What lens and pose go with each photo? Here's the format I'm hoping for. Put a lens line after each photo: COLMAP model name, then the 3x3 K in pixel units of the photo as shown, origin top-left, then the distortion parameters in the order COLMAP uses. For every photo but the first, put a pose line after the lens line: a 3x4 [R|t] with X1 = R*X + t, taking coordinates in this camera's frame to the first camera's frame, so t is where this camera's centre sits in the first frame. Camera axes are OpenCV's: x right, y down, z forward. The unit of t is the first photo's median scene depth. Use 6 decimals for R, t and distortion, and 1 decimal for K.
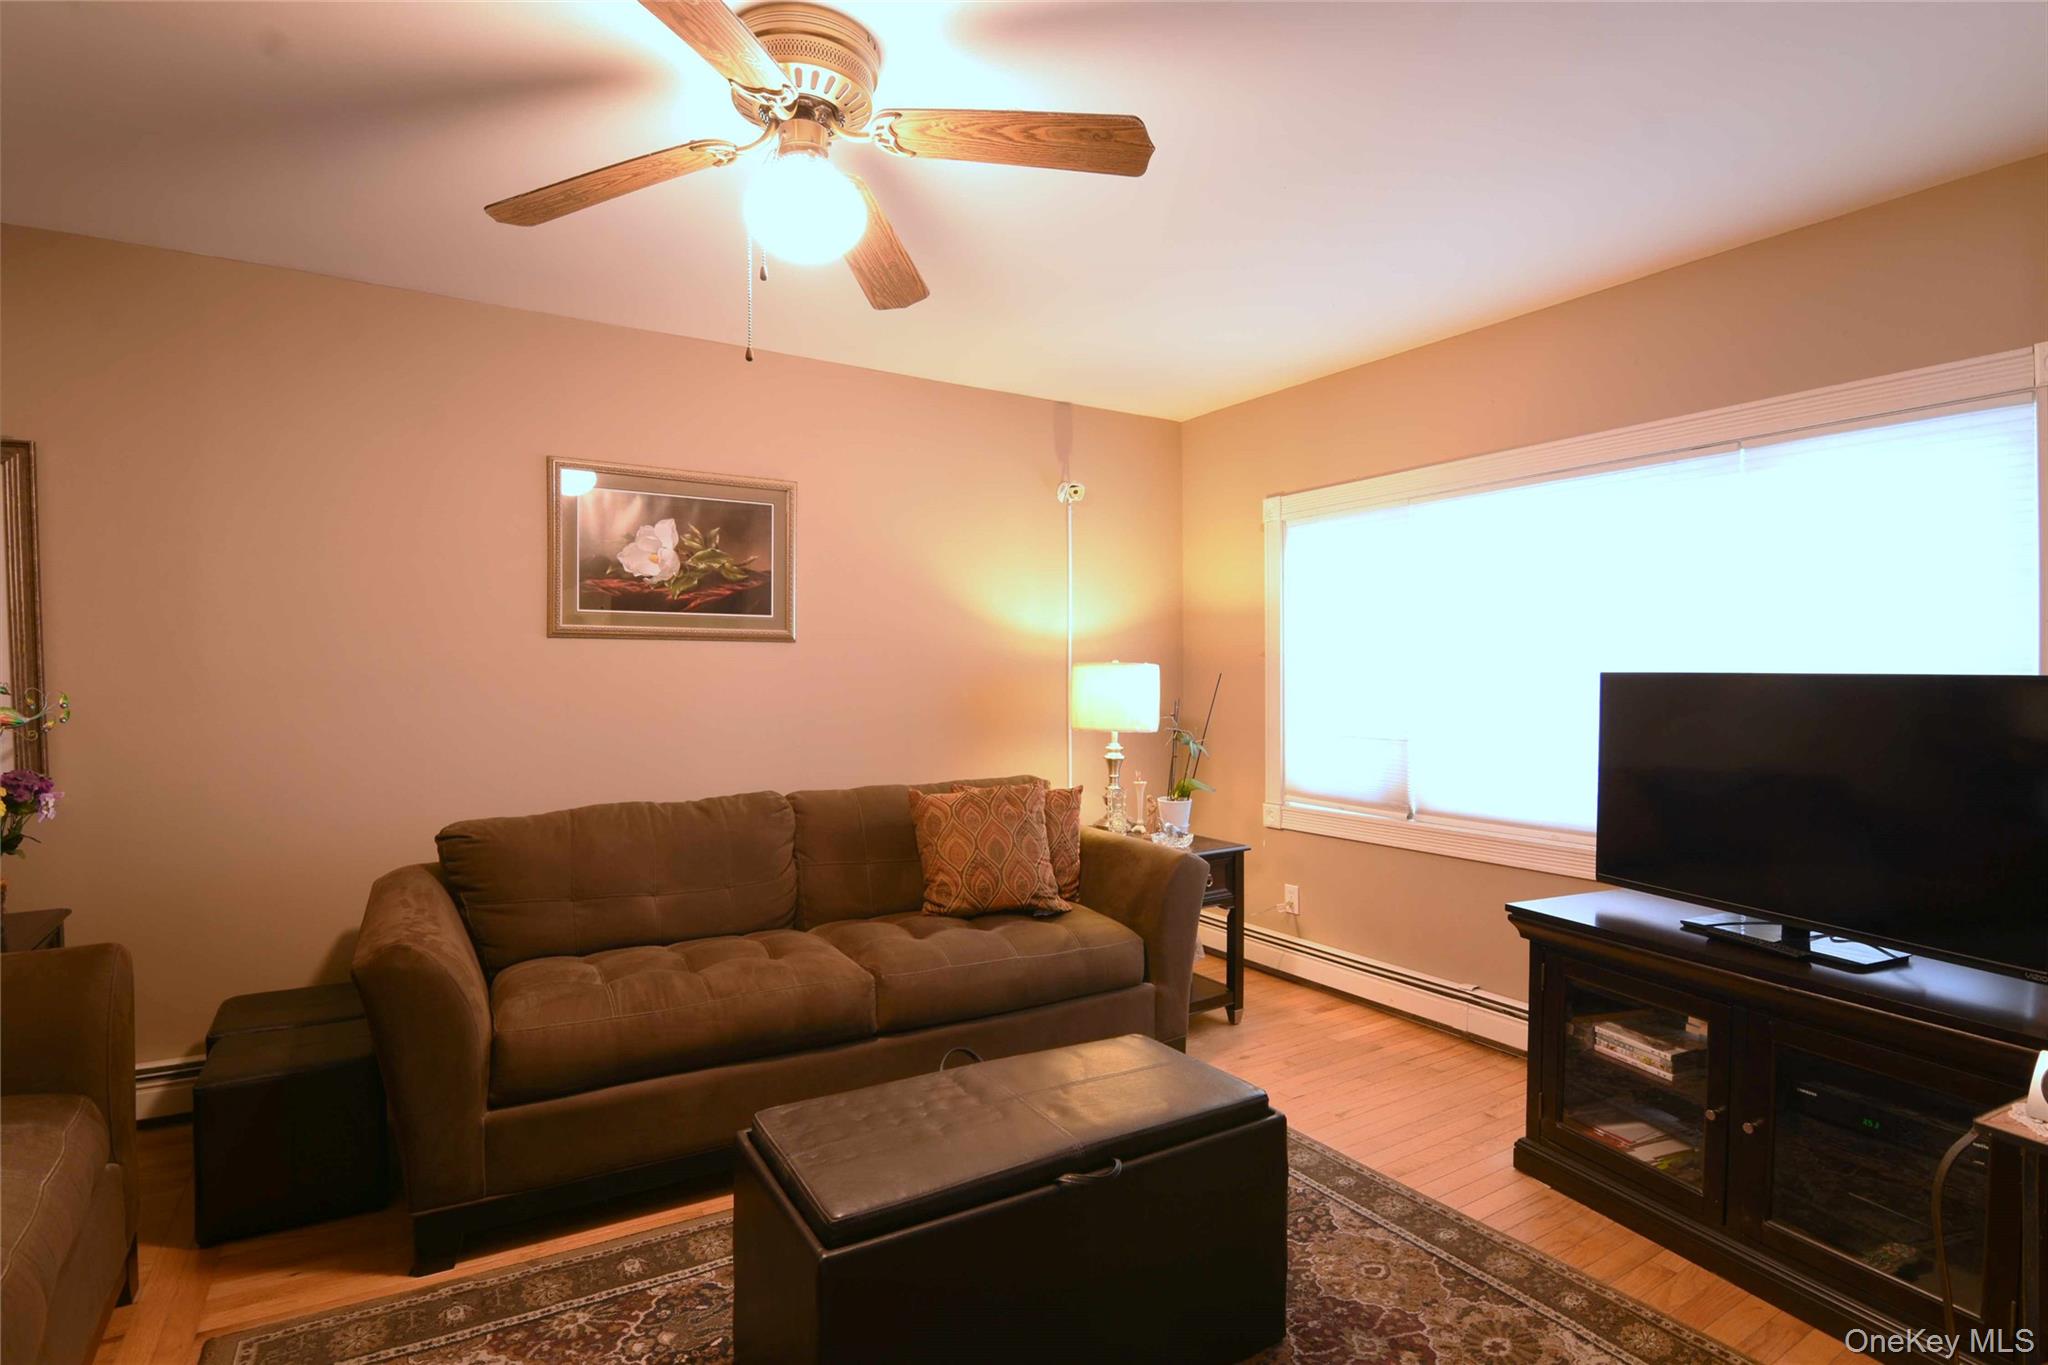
lens RADIAL K [[987.3, 0, 1019.9], [0, 987.3, 676.6], [0, 0, 1]] dist [-0.016165, -0.005546]
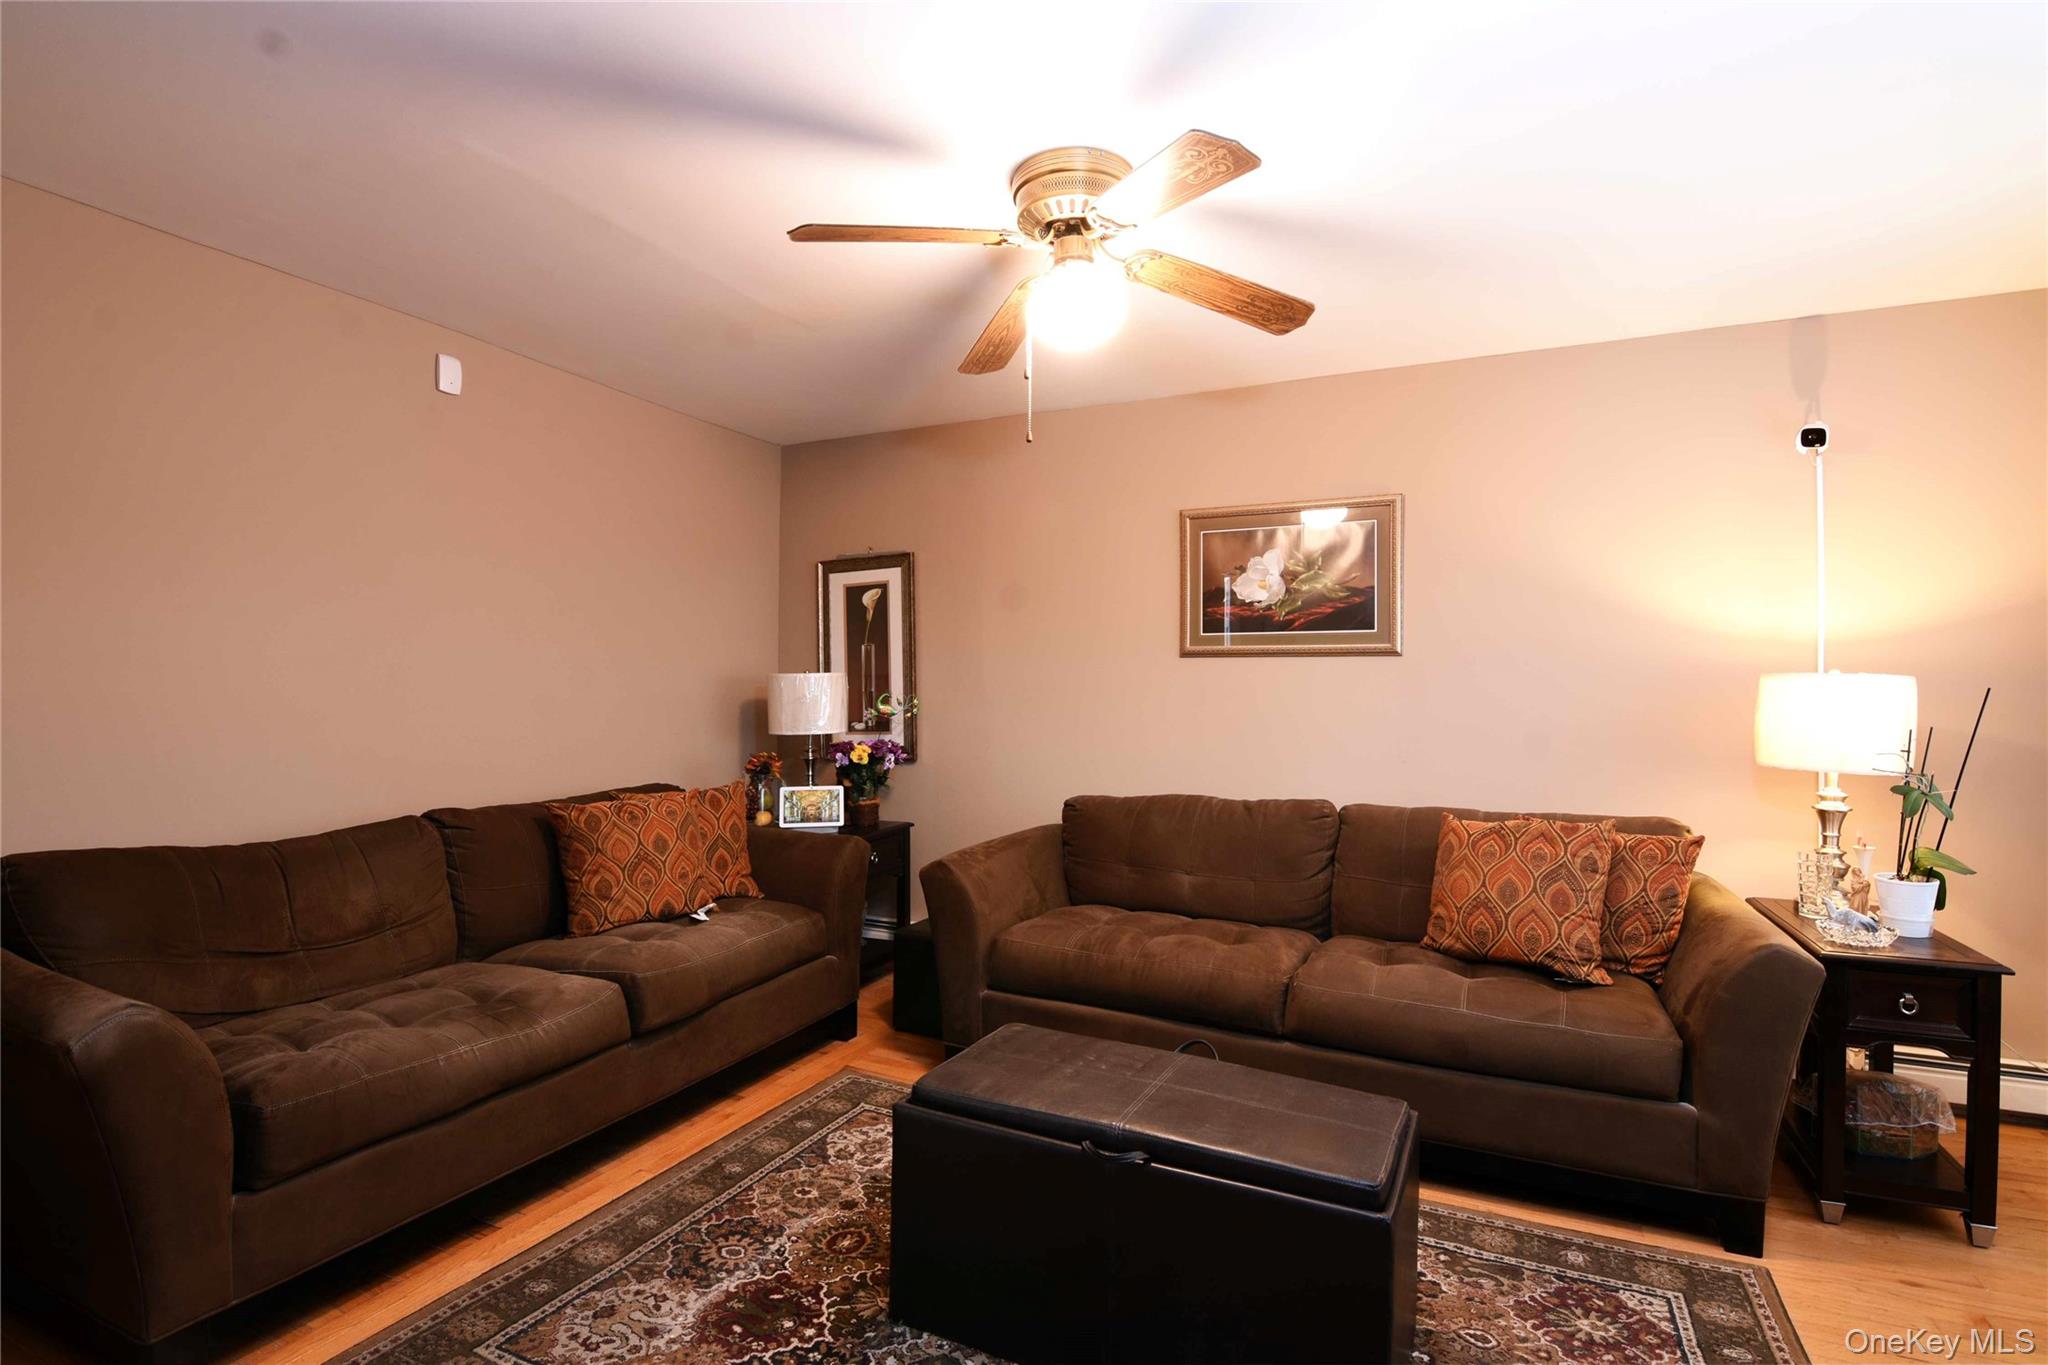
lens RADIAL K [[987.3, 0, 1009.5], [0, 987.3, 678.4], [0, 0, 1]] dist [-0.016165, -0.005546]
pose [[0.534837, -0.005065, -0.844940, 0.458943], [-0.007300, 0.999917, -0.010614, 0.001145], [0.844924, 0.011845, 0.534756, 0.163522]]
